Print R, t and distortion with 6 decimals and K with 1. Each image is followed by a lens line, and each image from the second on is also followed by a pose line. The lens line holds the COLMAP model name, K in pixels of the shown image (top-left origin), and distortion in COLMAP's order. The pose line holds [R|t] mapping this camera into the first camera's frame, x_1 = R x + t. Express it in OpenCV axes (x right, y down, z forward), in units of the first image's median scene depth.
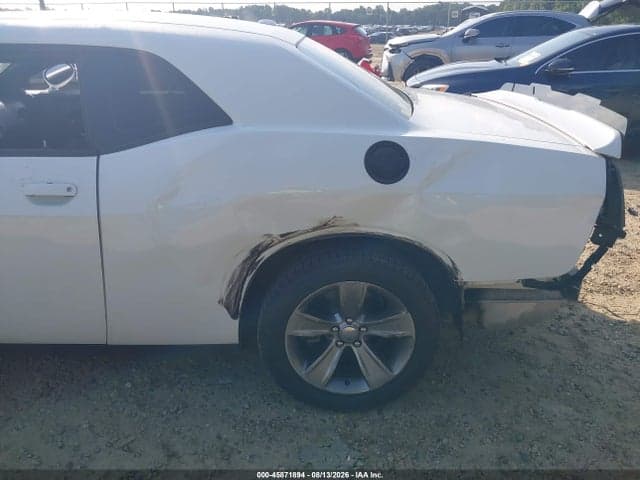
lens RADIAL K [[512.5, 0, 320.0], [0, 512.5, 240.0], [0, 0, 1]] dist [0.013032, -0.004835]
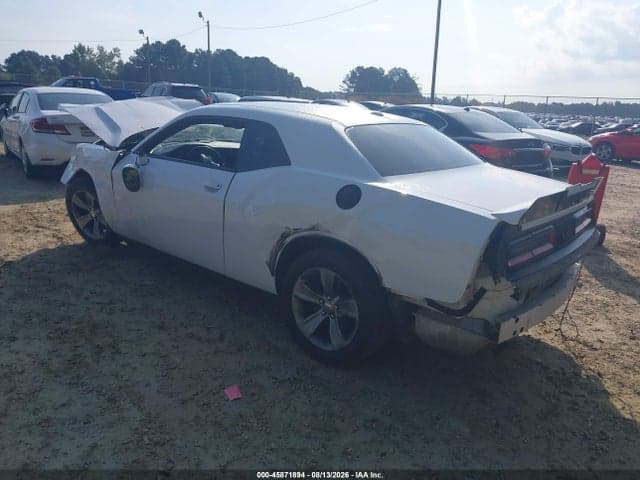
lens RADIAL K [[511.8, 0, 322.7], [0, 511.8, 241.3], [0, 0, 1]] dist [-0.008542, 0.002857]
pose [[0.755568, 0.201877, -0.623188, 1.034371], [-0.295085, 0.954232, -0.048651, 0.080284], [0.584844, 0.220653, 0.780558, -0.267757]]
